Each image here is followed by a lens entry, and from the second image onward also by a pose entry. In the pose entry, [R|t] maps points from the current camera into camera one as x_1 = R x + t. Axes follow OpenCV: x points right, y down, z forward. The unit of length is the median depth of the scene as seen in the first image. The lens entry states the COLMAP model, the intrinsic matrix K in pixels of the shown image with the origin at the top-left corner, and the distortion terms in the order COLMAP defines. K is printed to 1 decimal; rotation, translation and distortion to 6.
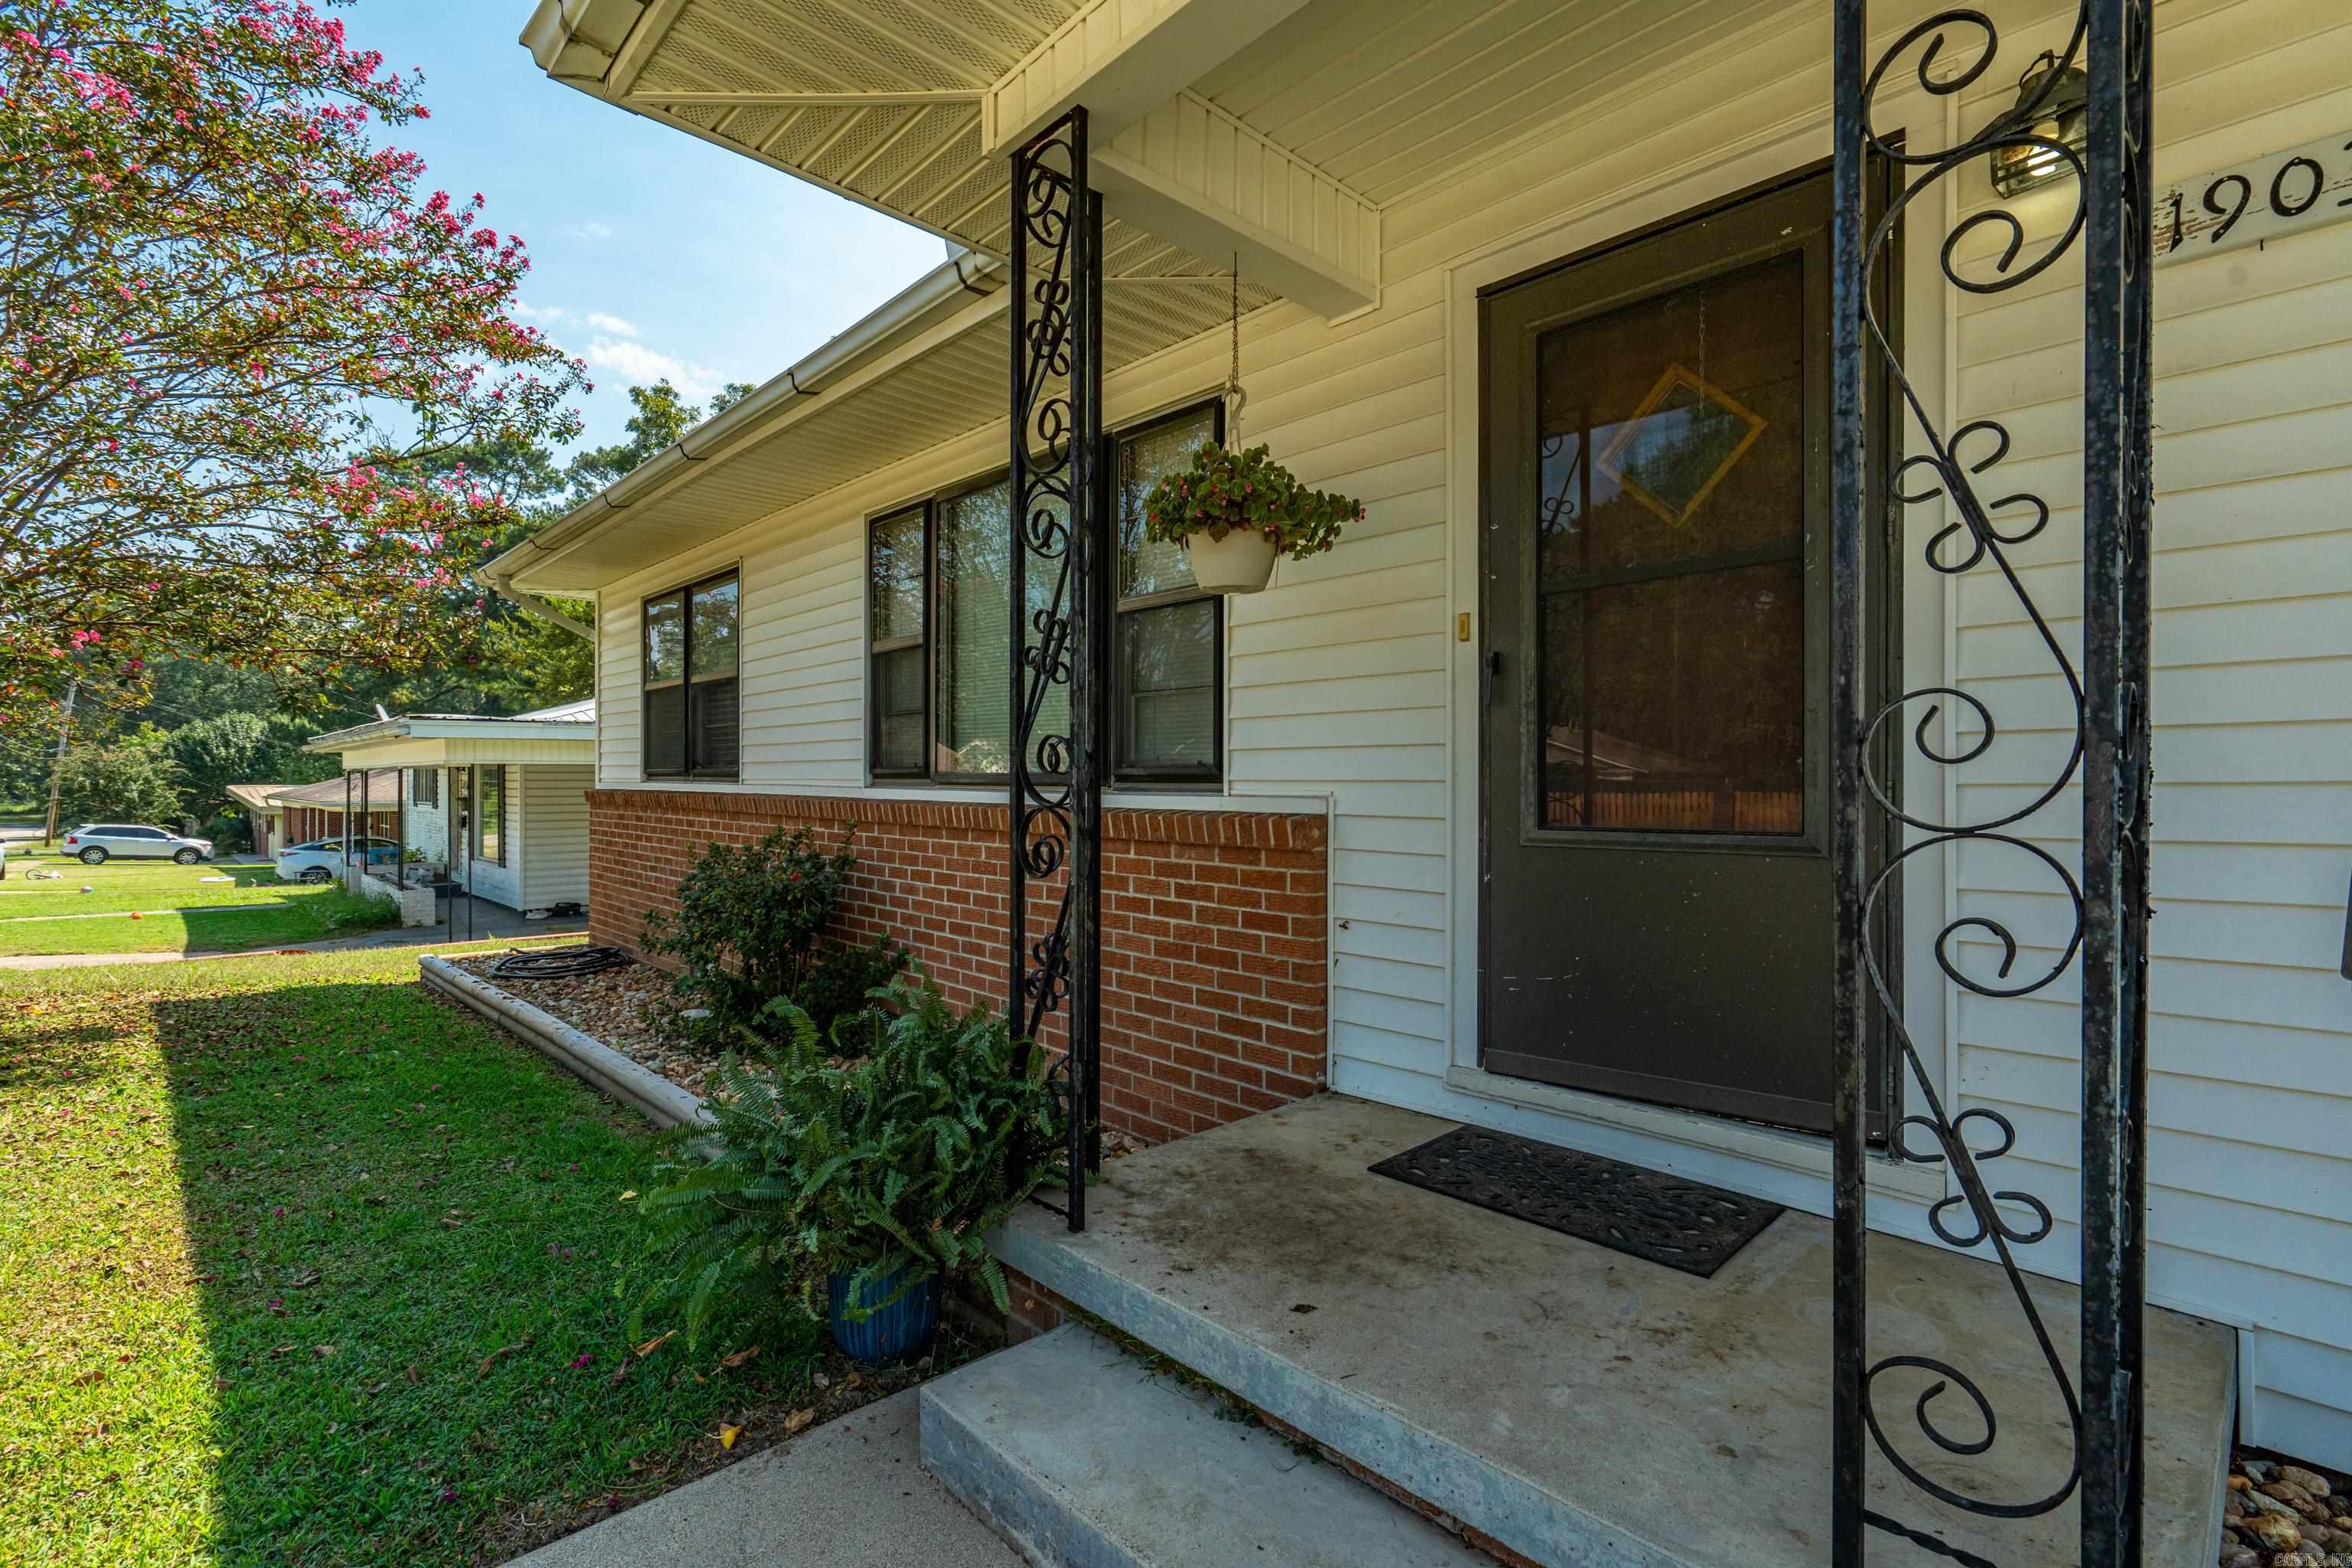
lens RADIAL K [[1071.7, 0, 1175.7], [0, 1071.7, 783.8], [0, 0, 1]] dist [-0.001134, 0.000214]
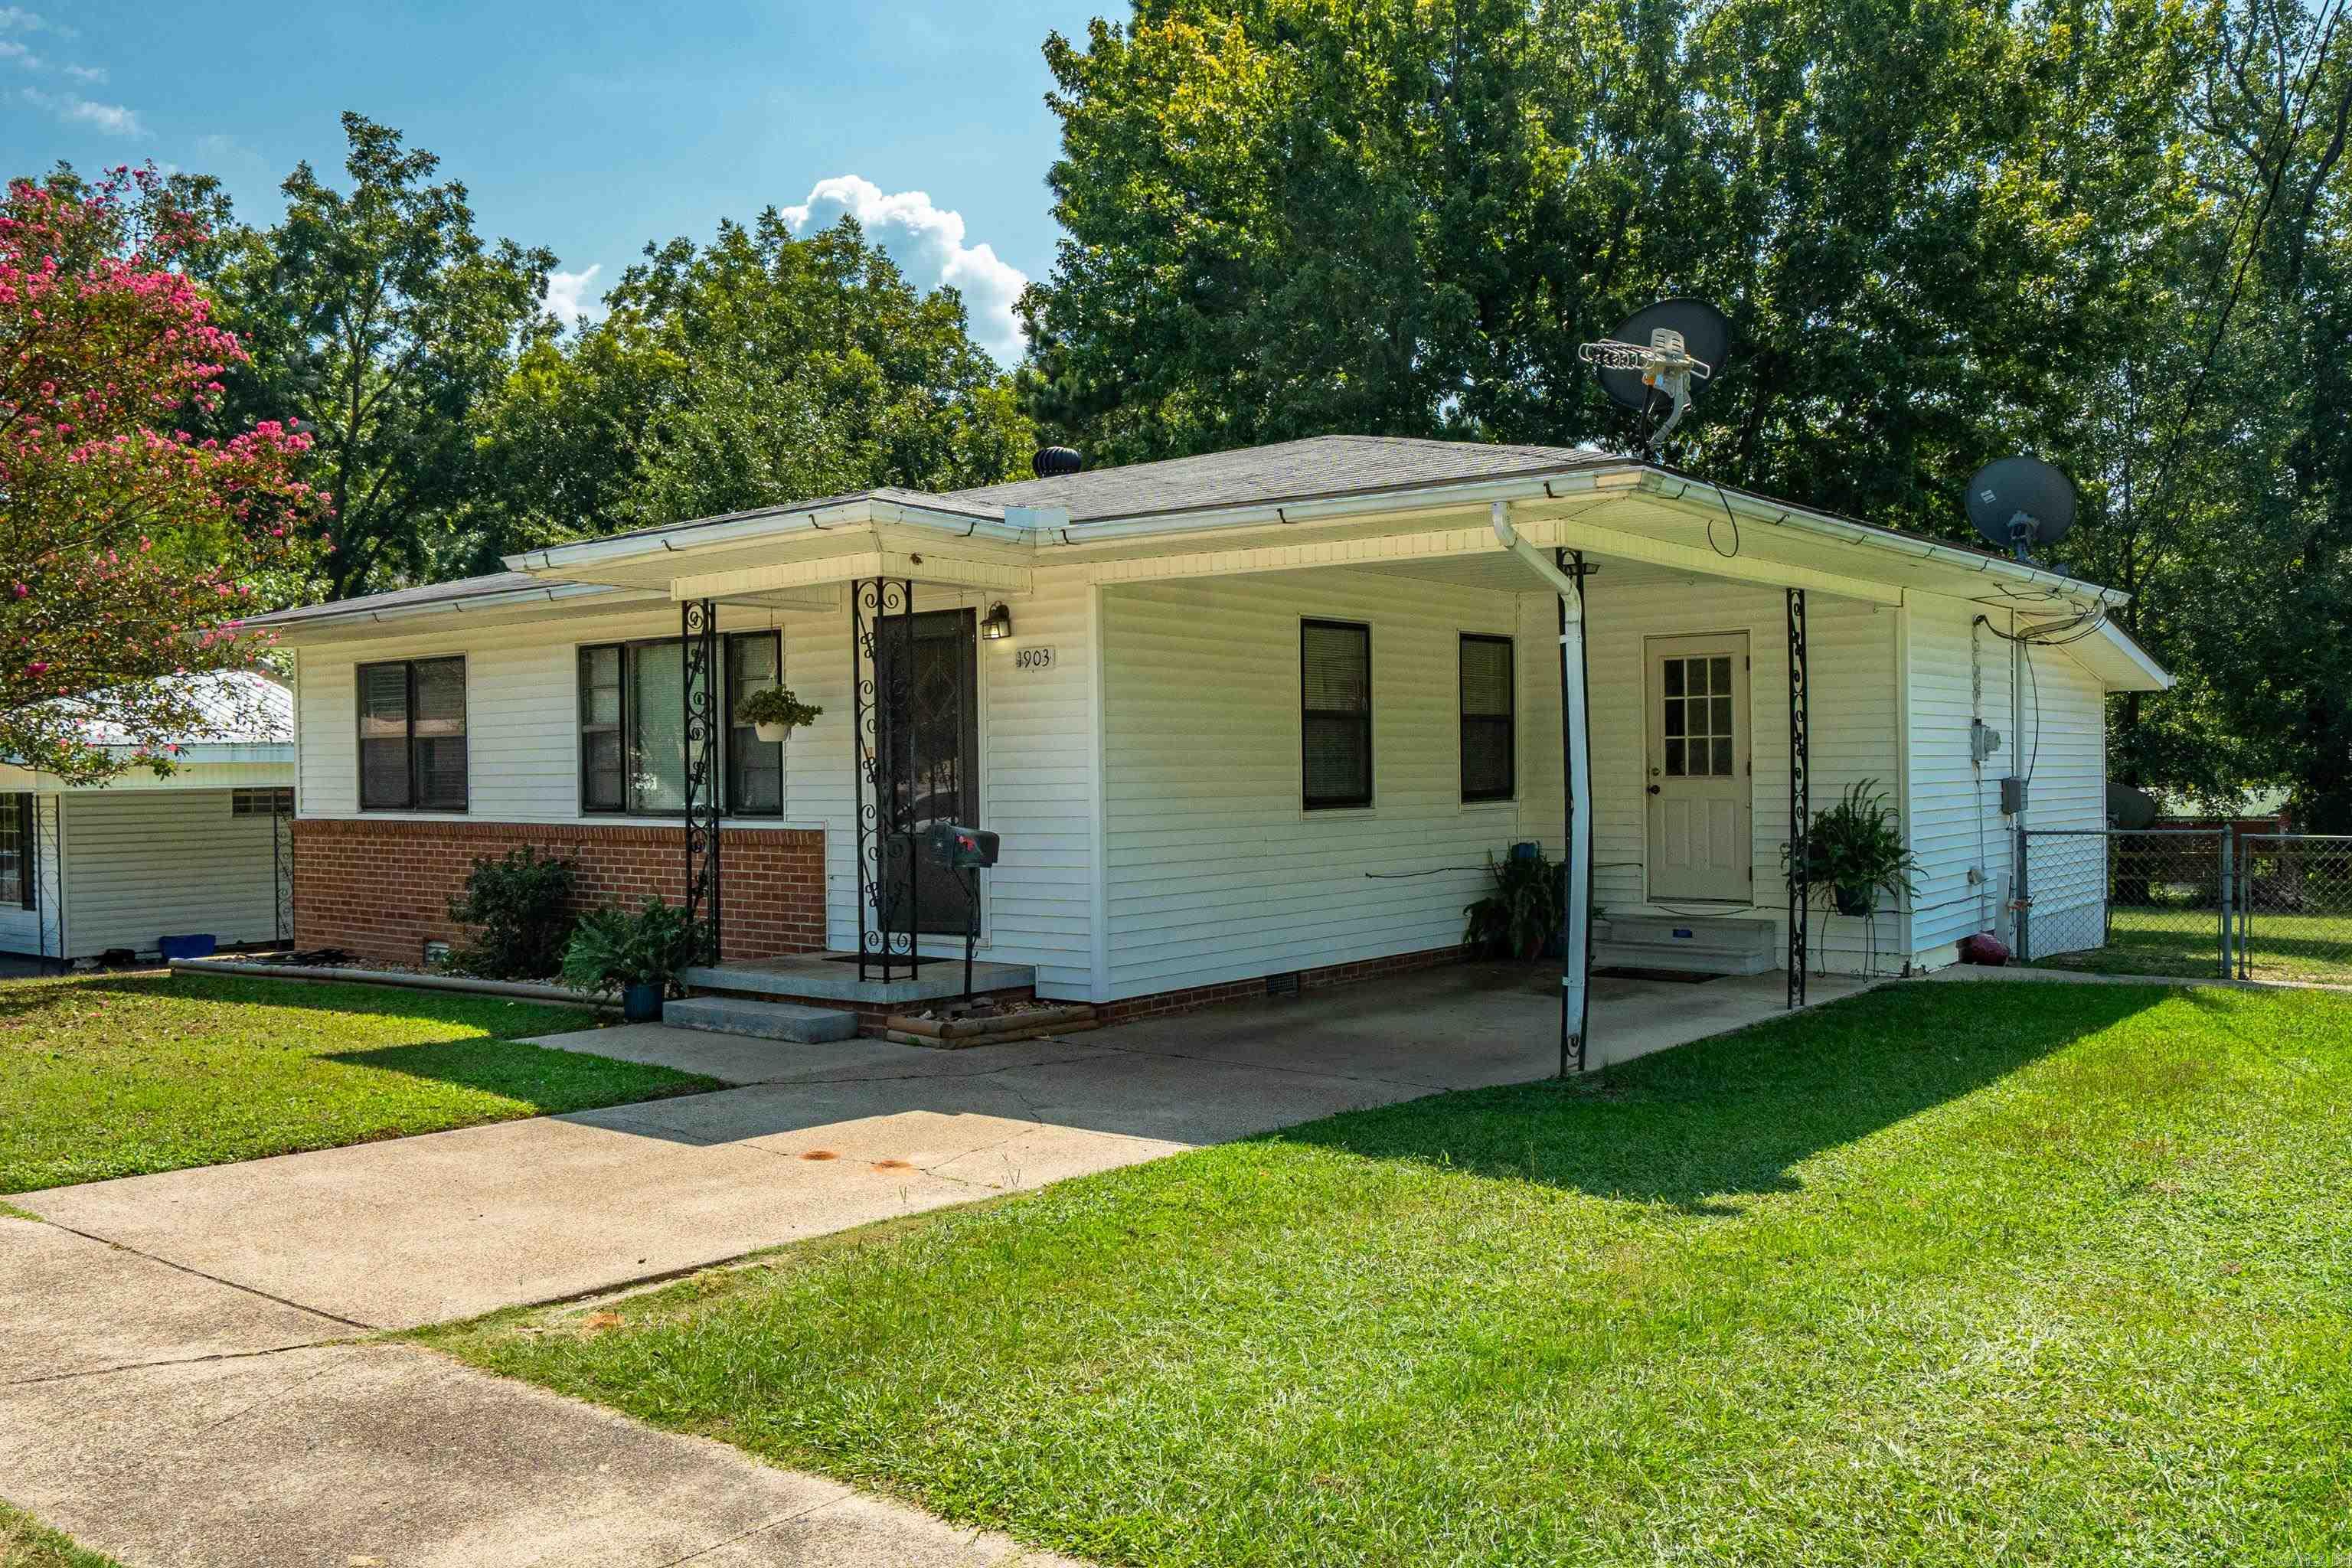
lens RADIAL K [[1834.7, 0, 1161.2], [0, 1834.7, 786.7], [0, 0, 1]] dist [0.018638, -0.018992]
pose [[0.991578, -0.015749, 0.128550, 0.224601], [0.015126, 0.999869, 0.005818, -0.047633], [-0.128624, -0.003825, 0.991686, -1.896910]]
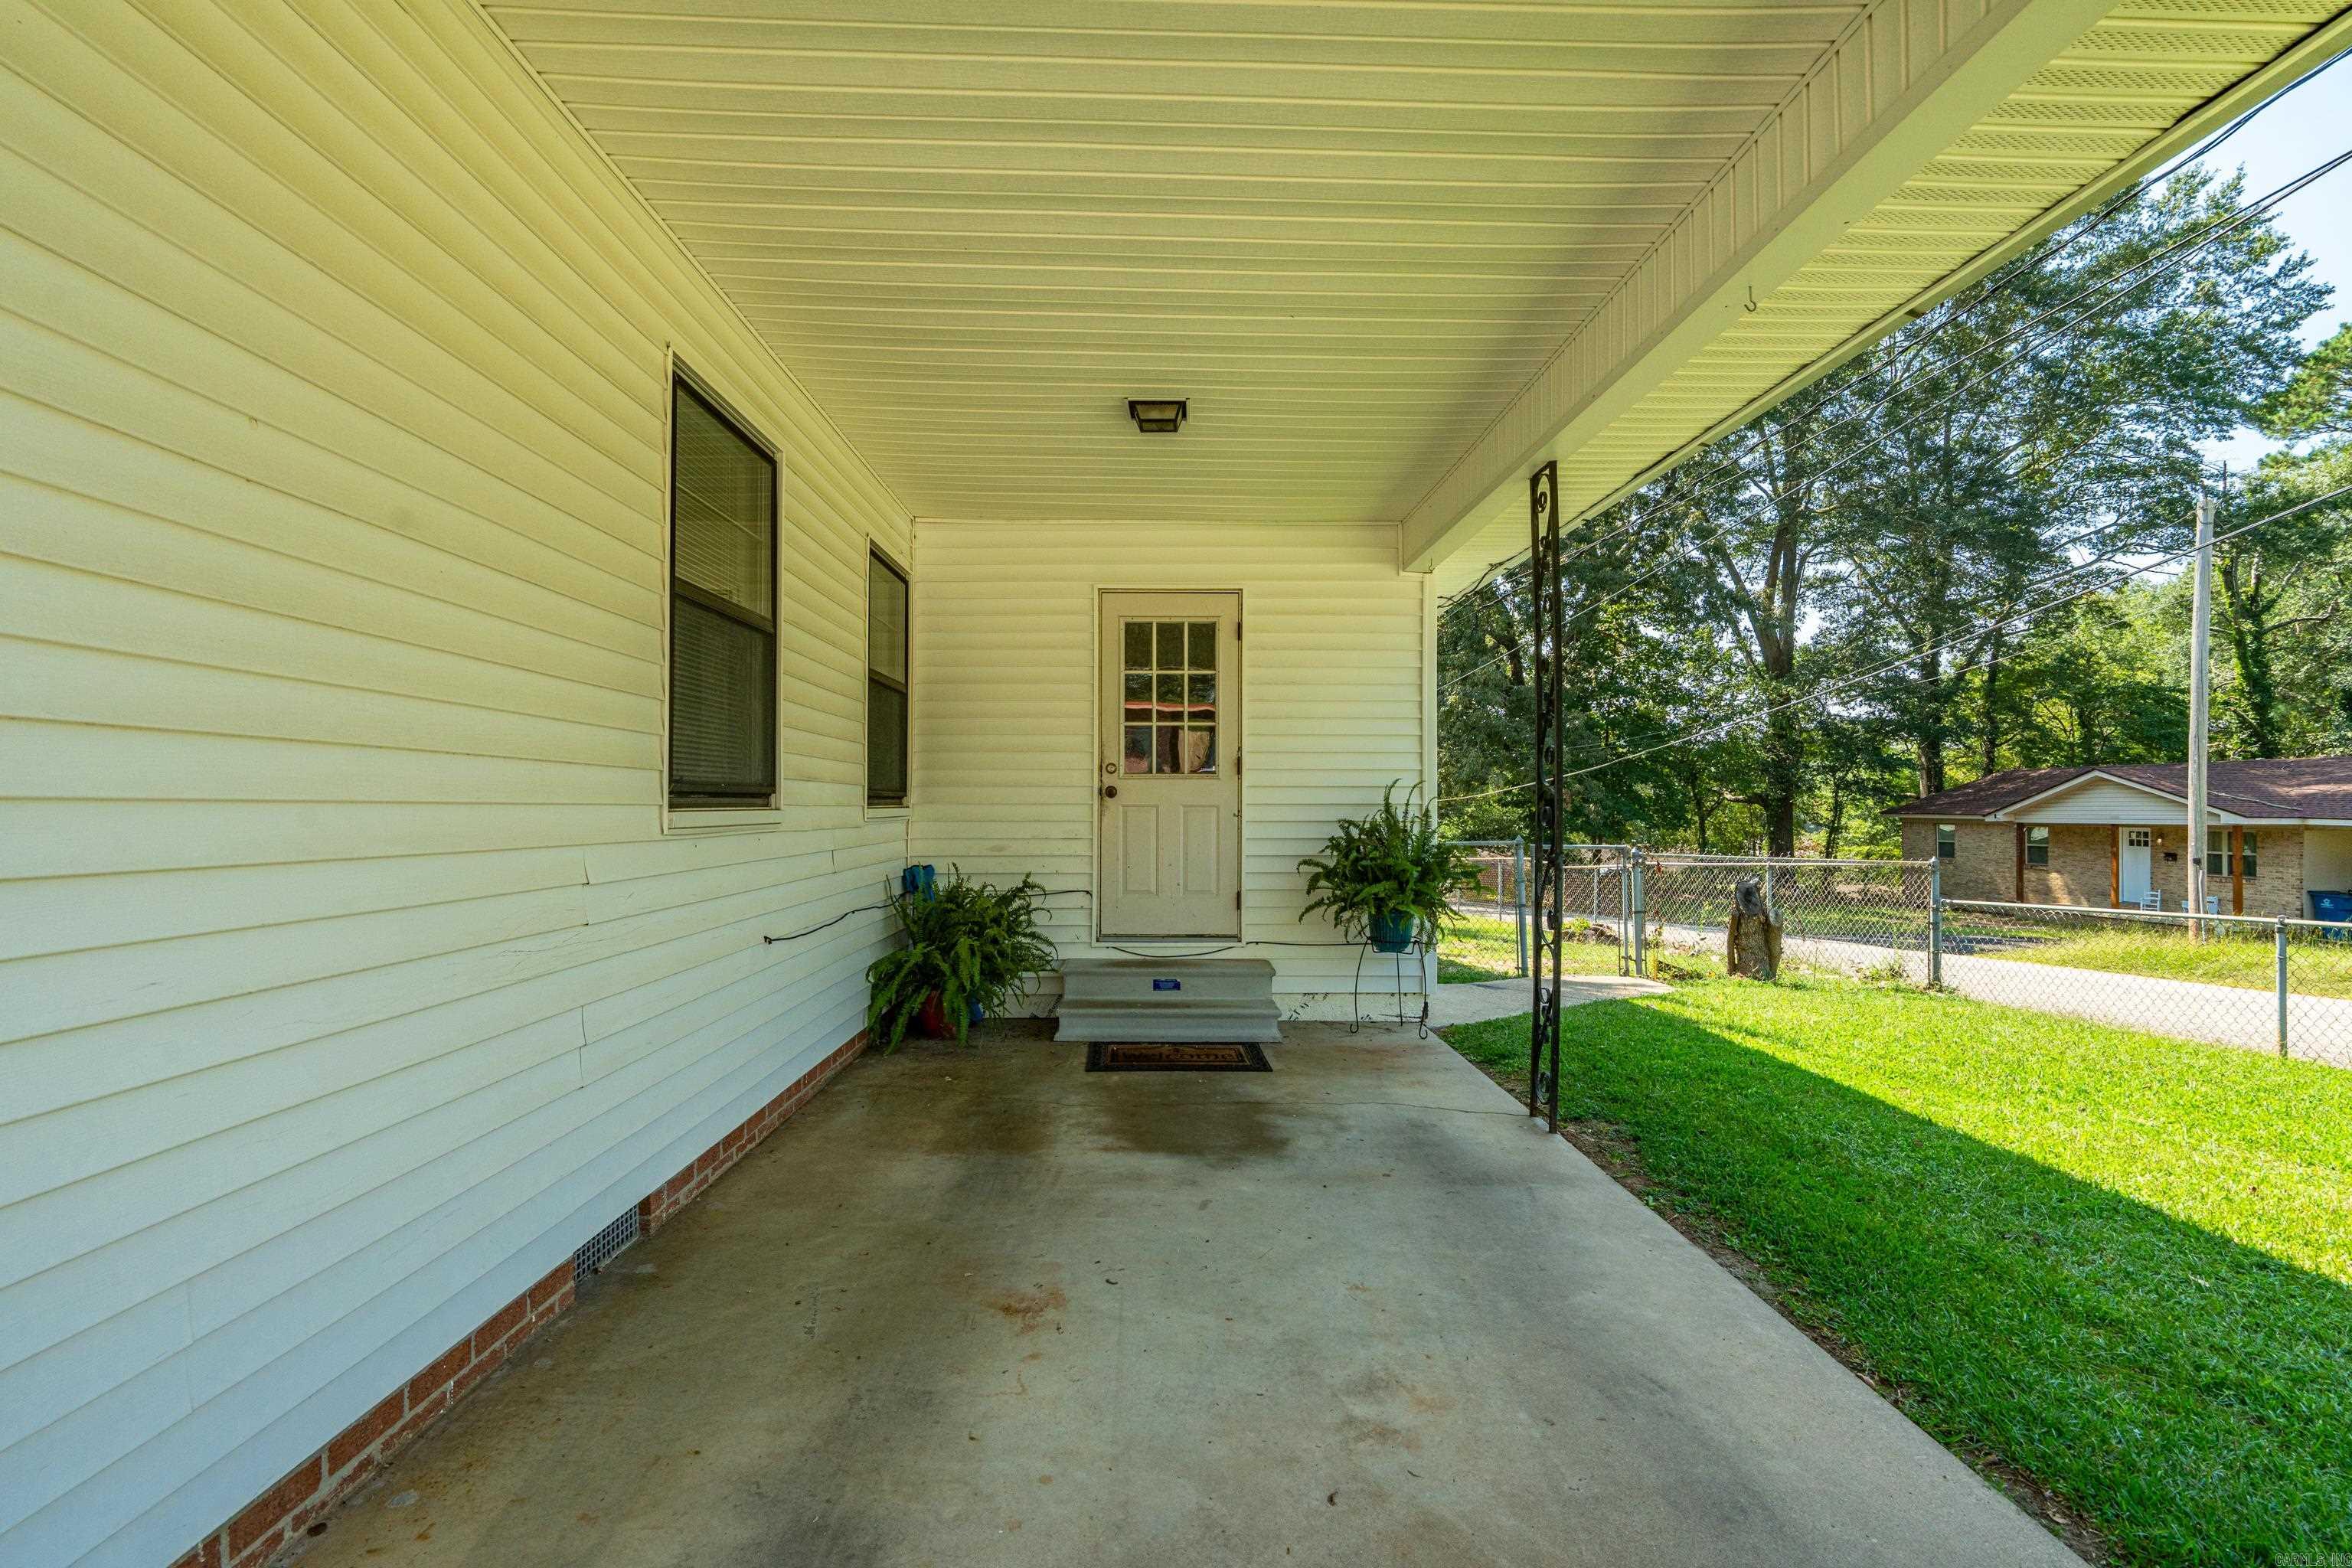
lens RADIAL K [[1071.7, 0, 1183.6], [0, 1071.7, 776.9], [0, 0, 1]] dist [-0.001134, 0.000214]
pose [[0.666319, 0.018759, 0.745431, 0.473233], [0.001928, 0.999637, -0.026880, 0.001590], [-0.745665, 0.019347, 0.666041, -0.058612]]
